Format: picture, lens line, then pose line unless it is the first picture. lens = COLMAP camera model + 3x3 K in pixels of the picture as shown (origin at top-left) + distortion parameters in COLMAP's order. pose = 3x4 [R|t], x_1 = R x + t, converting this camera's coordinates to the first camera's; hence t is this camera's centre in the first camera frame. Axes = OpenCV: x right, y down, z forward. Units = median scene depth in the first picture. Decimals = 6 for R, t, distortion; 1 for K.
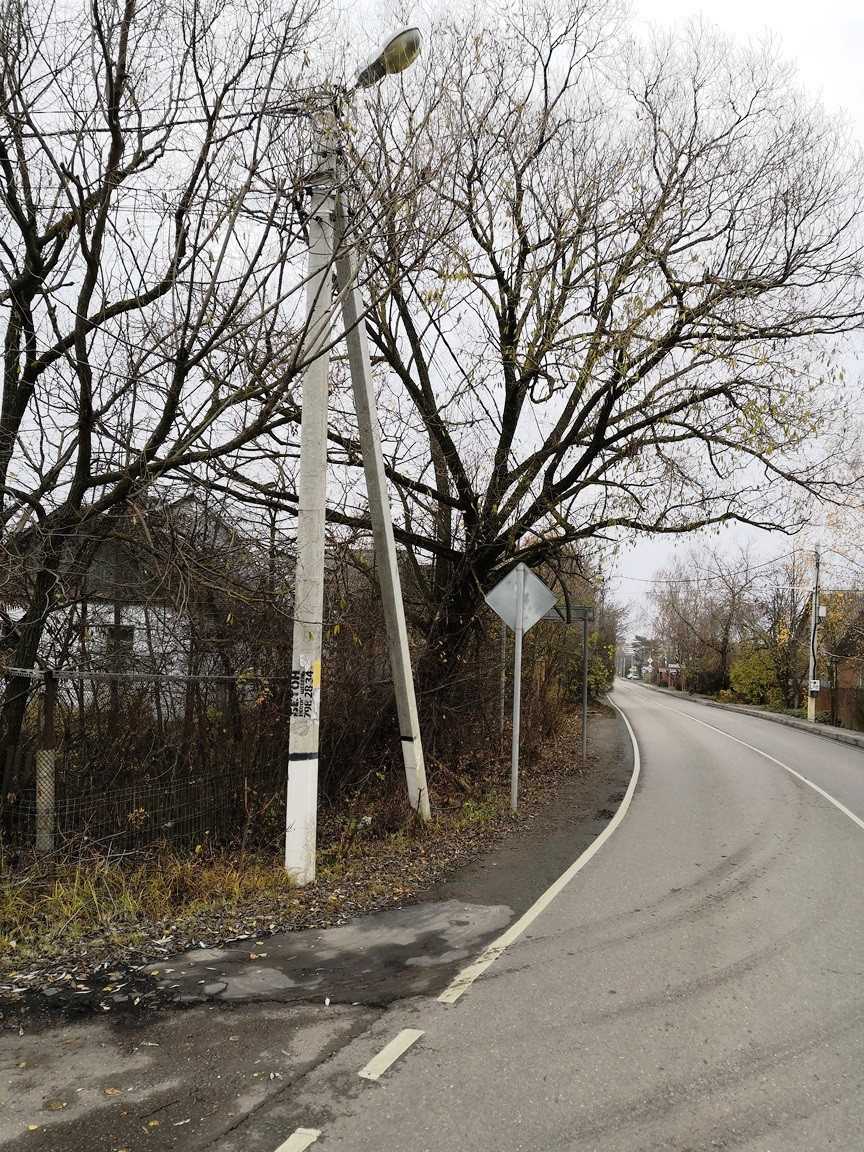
lens RADIAL K [[893.8, 0, 434.8], [0, 893.8, 575.7], [0, 0, 1]] dist [0.014371, 0.022408]
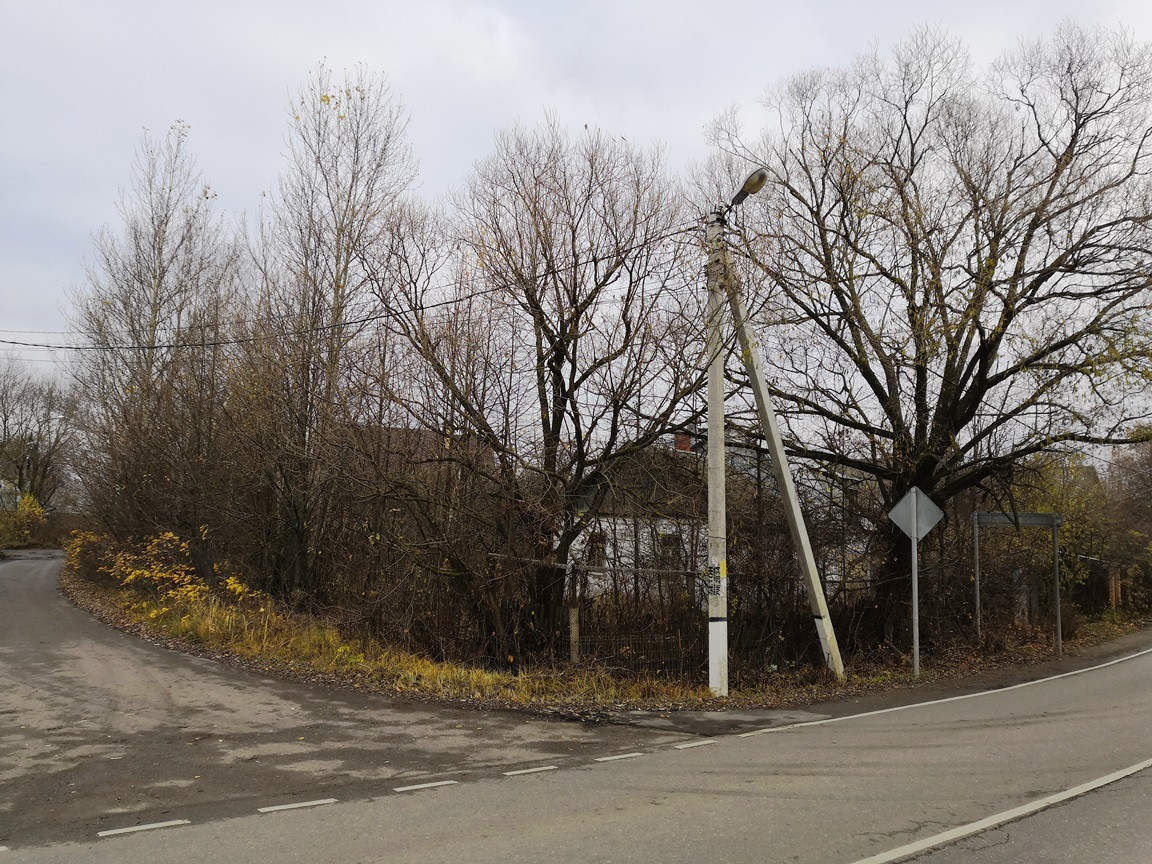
lens RADIAL K [[893.8, 0, 575.5], [0, 893.8, 432.1], [0, 0, 1]] dist [0.014371, 0.022408]
pose [[0.879660, -0.067531, -0.470785, 0.508957], [0.042793, 0.997091, -0.063068, -0.057485], [0.473674, 0.035332, 0.879991, -0.696491]]
